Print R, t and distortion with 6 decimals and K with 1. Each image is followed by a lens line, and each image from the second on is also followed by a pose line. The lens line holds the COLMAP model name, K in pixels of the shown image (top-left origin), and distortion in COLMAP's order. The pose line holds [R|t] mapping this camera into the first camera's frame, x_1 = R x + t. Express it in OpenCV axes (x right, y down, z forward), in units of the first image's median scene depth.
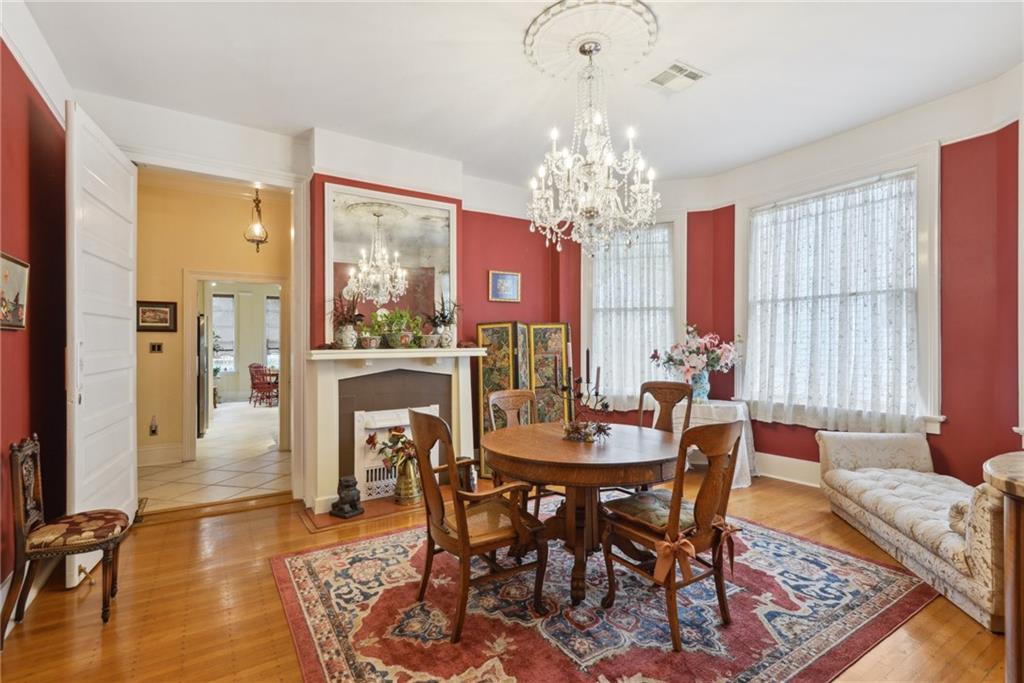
lens RADIAL K [[478.3, 0, 513.7], [0, 478.3, 343.9], [0, 0, 1]] dist [-0.004869, -0.001586]
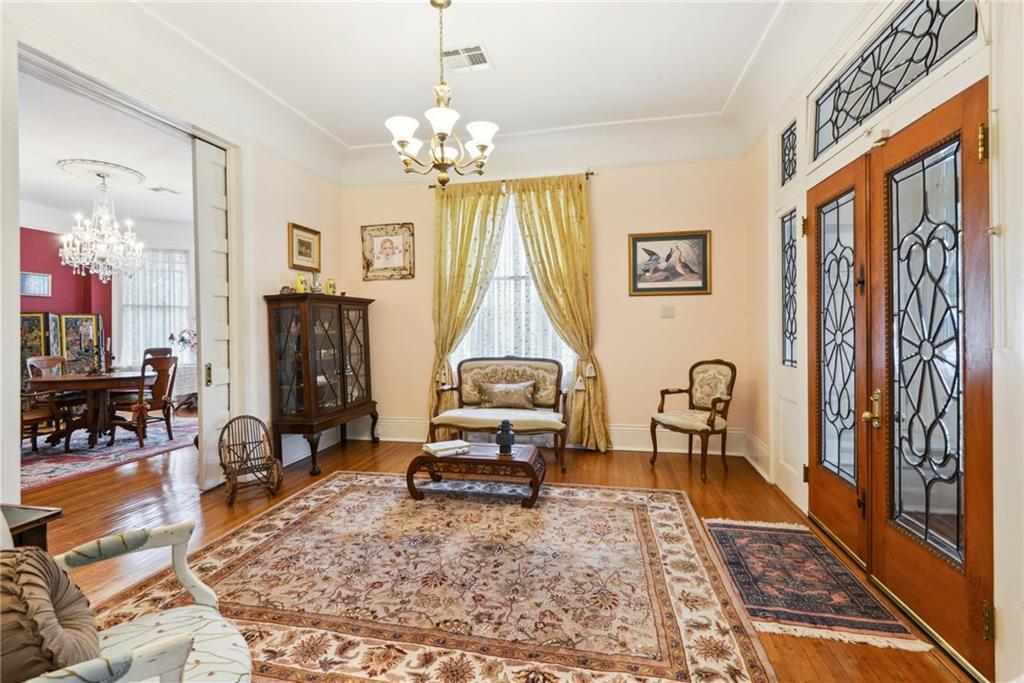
lens RADIAL K [[478.3, 0, 515.2], [0, 478.3, 337.5], [0, 0, 1]] dist [-0.004869, -0.001586]
pose [[0.698815, -0.002978, 0.715296, -0.030670], [0.002709, 0.999995, 0.001516, 0.024963], [-0.715297, 0.000878, 0.698820, -0.848925]]
